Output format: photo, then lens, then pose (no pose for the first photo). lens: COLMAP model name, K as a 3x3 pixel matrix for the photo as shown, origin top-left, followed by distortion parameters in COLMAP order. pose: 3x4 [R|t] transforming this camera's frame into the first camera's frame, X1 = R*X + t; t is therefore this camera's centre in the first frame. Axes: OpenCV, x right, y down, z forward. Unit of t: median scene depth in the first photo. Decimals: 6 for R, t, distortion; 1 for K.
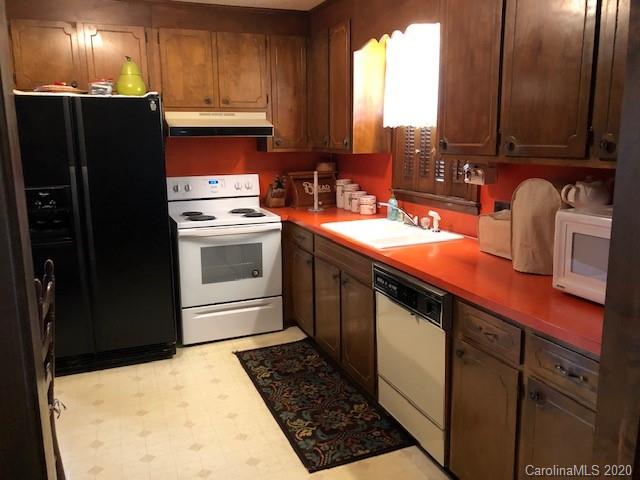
lens RADIAL K [[531.1, 0, 320.4], [0, 531.1, 238.4], [0, 0, 1]] dist [0.015665, 0.007588]
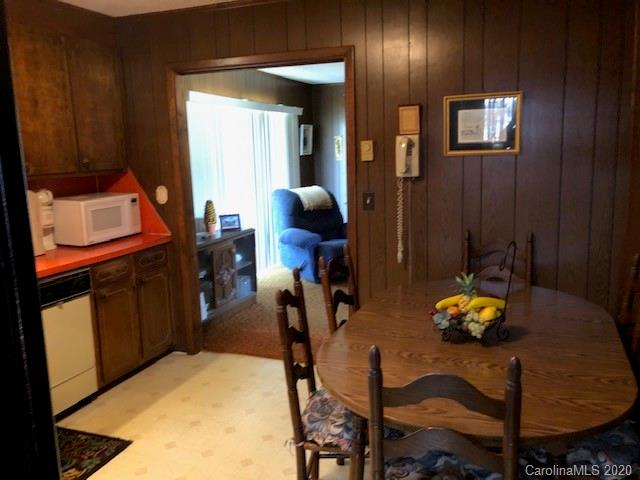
lens RADIAL K [[531.1, 0, 320.3], [0, 531.1, 238.7], [0, 0, 1]] dist [0.015665, 0.007588]
pose [[-0.729398, -0.085932, 0.678671, -1.042621], [0.162503, 0.941917, 0.293913, -0.252599], [-0.664508, 0.324666, -0.673069, 1.319501]]
